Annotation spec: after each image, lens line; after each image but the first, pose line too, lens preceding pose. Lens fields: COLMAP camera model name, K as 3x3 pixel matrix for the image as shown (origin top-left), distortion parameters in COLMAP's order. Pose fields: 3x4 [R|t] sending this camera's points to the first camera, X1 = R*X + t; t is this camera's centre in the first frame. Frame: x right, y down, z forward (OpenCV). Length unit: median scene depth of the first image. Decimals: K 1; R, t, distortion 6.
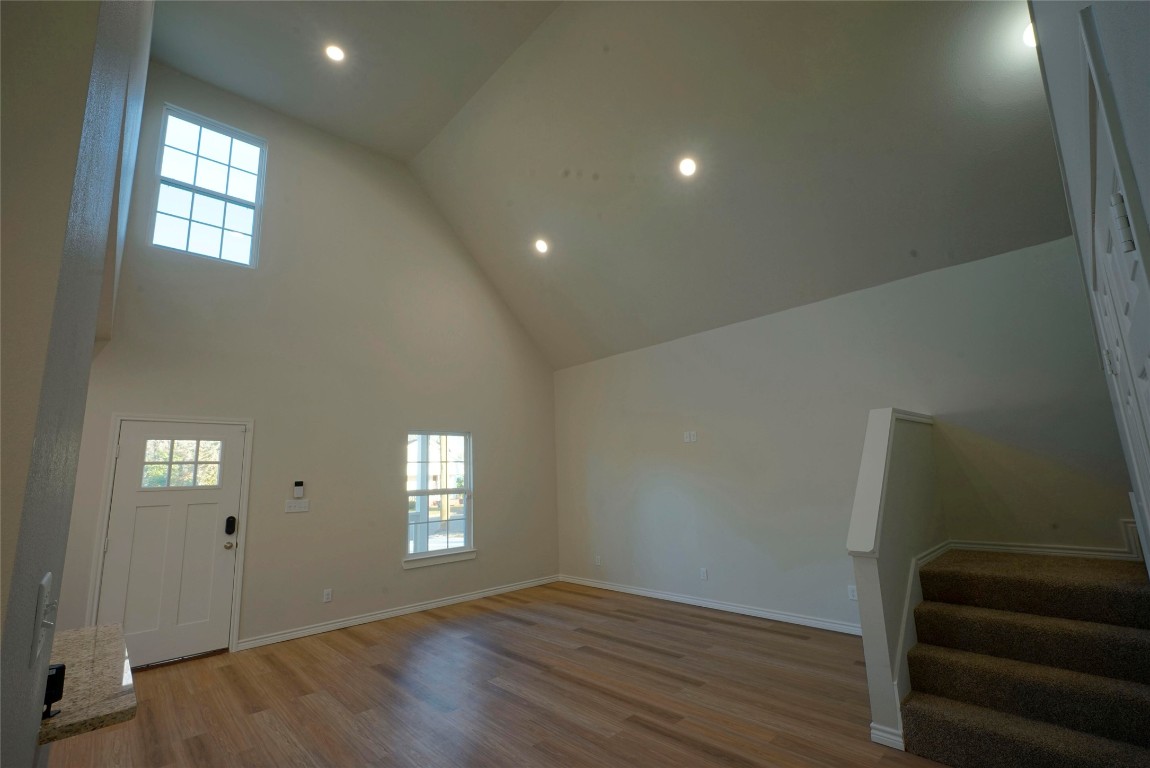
lens RADIAL K [[495.5, 0, 550.2], [0, 495.5, 388.8], [0, 0, 1]] dist [-0.000915, -0.000004]
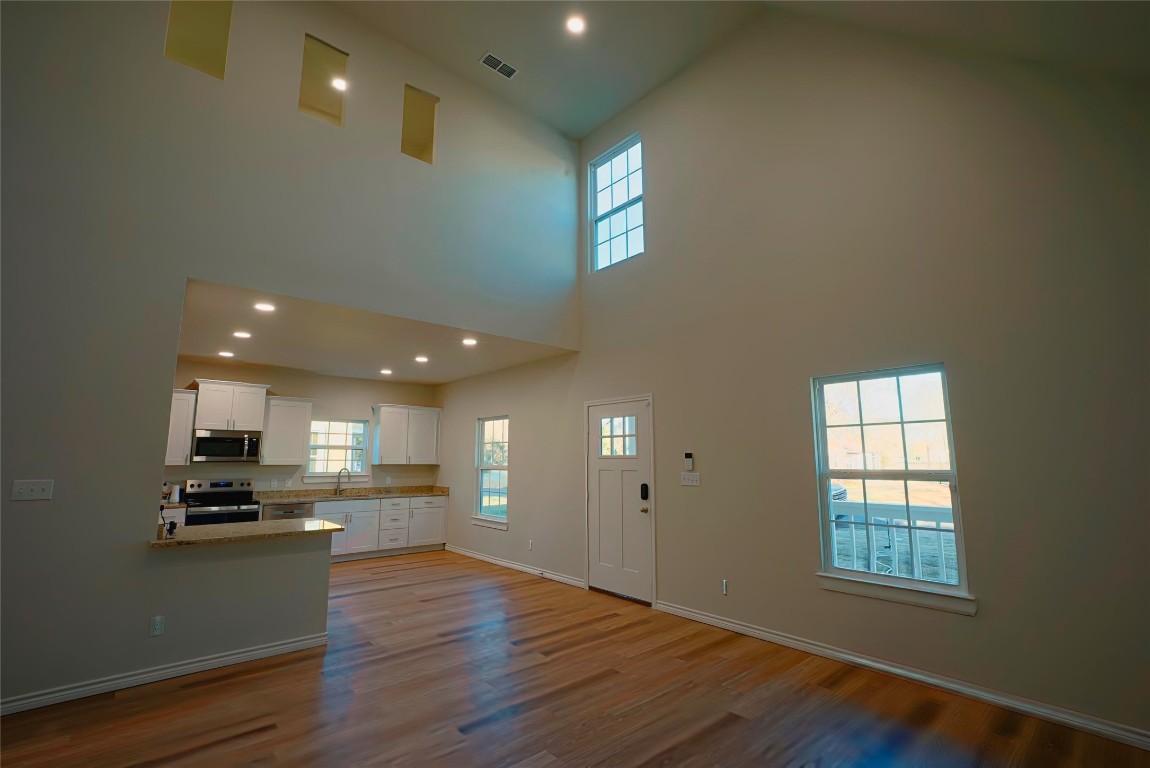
lens RADIAL K [[498.4, 0, 575.0], [0, 498.4, 384.0], [0, 0, 1]] dist [-0.004094, 0.000269]
pose [[-0.005645, -0.114609, -0.993395, 0.490281], [0.177982, 0.977434, -0.113779, 0.143703], [0.984017, -0.177449, 0.014880, 0.892006]]
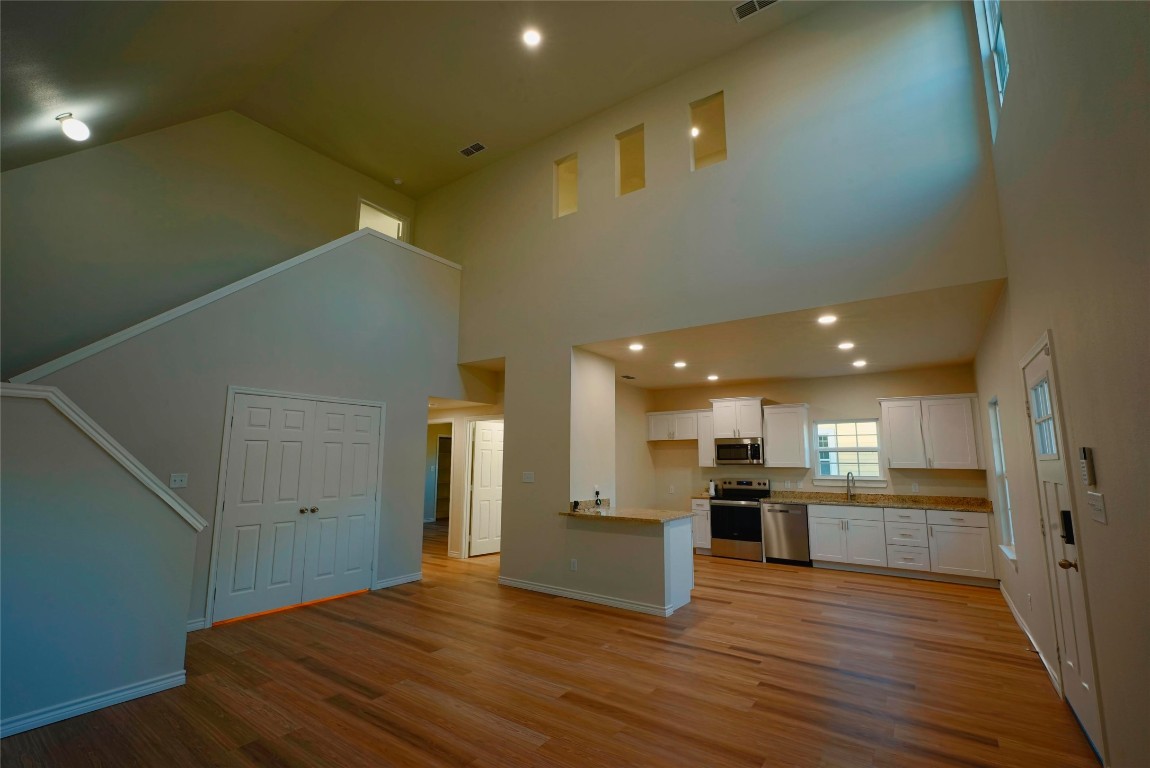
lens RADIAL K [[506.3, 0, 576.2], [0, 506.3, 389.4], [0, 0, 1]] dist [-0.003536, -0.000195]
pose [[-0.971599, -0.001588, -0.236629, 0.007919], [0.072181, 0.950333, -0.302750, 0.266548], [0.225357, -0.311231, -0.923228, 1.465181]]
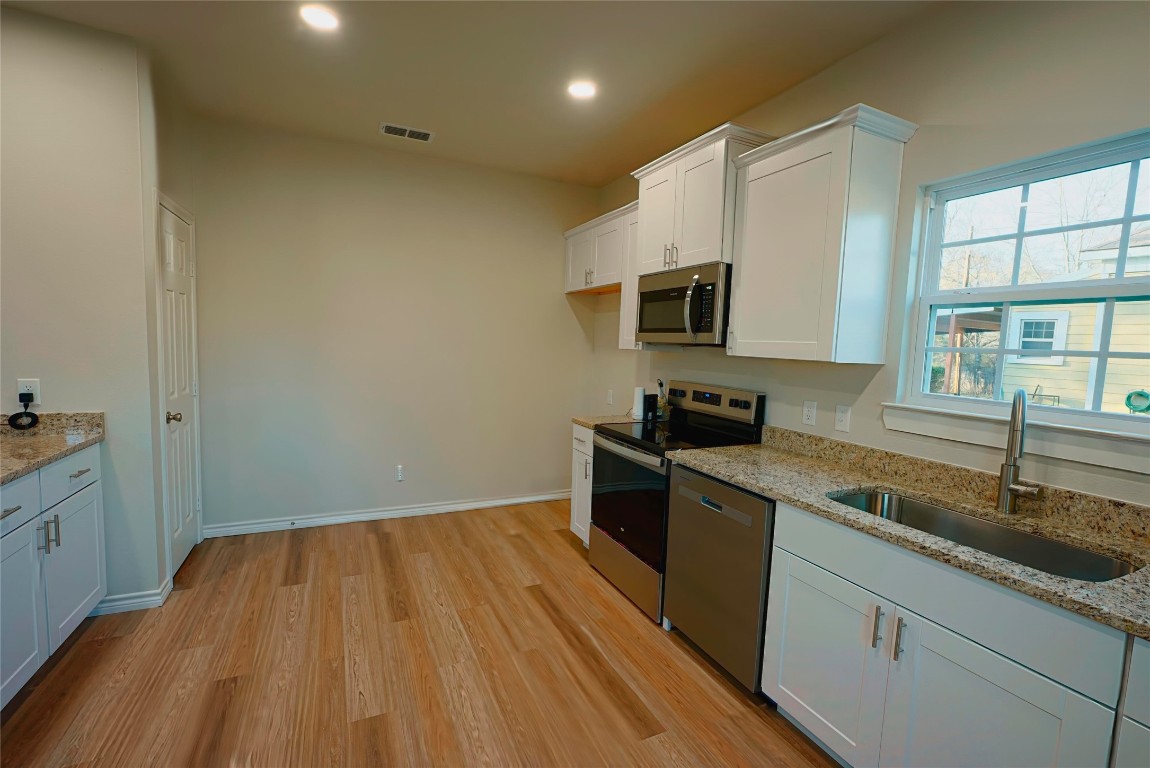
lens RADIAL K [[498.4, 0, 575.0], [0, 498.4, 384.0], [0, 0, 1]] dist [-0.004094, 0.000269]
pose [[-0.958849, -0.021279, 0.283120, -1.022545], [-0.050412, 0.994102, -0.096017, 0.135333], [-0.279407, -0.106338, -0.954266, 0.505254]]
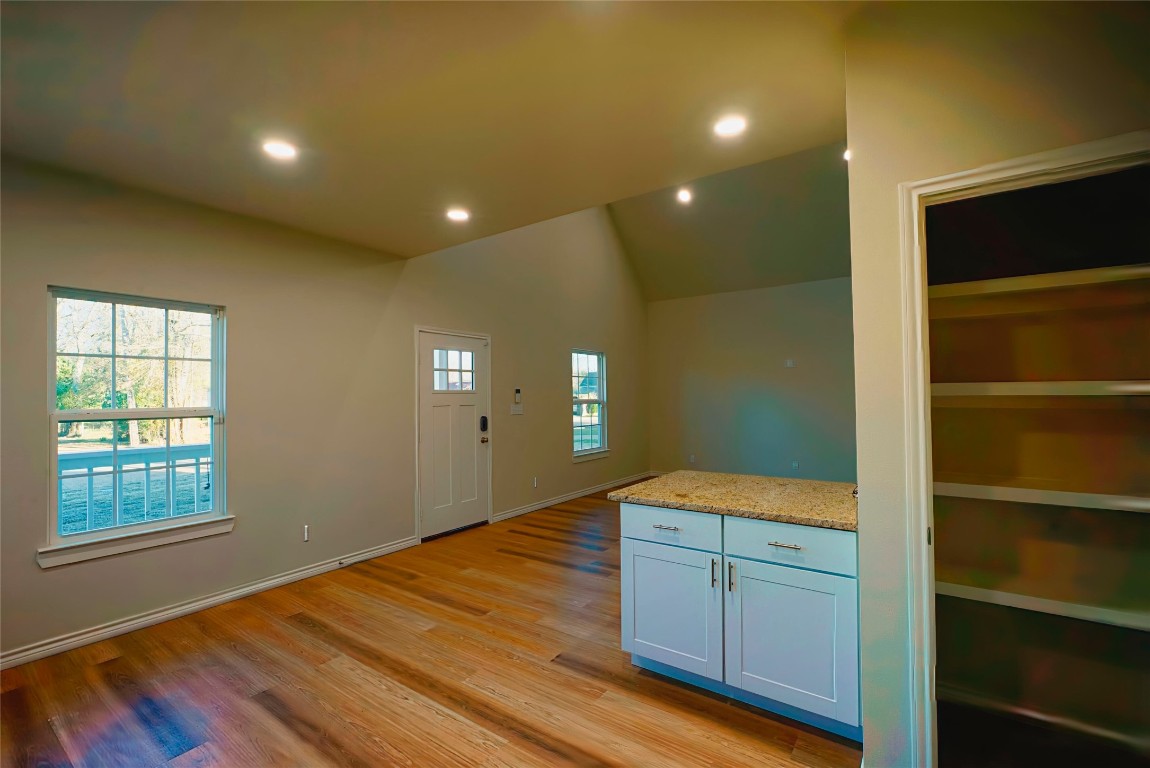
lens RADIAL K [[498.4, 0, 575.0], [0, 498.4, 384.0], [0, 0, 1]] dist [-0.004094, 0.000269]
pose [[0.973358, 0.033345, 0.226852, -0.721122], [-0.066933, 0.987598, 0.142024, -0.003500], [-0.219303, -0.153424, 0.963518, -0.190769]]
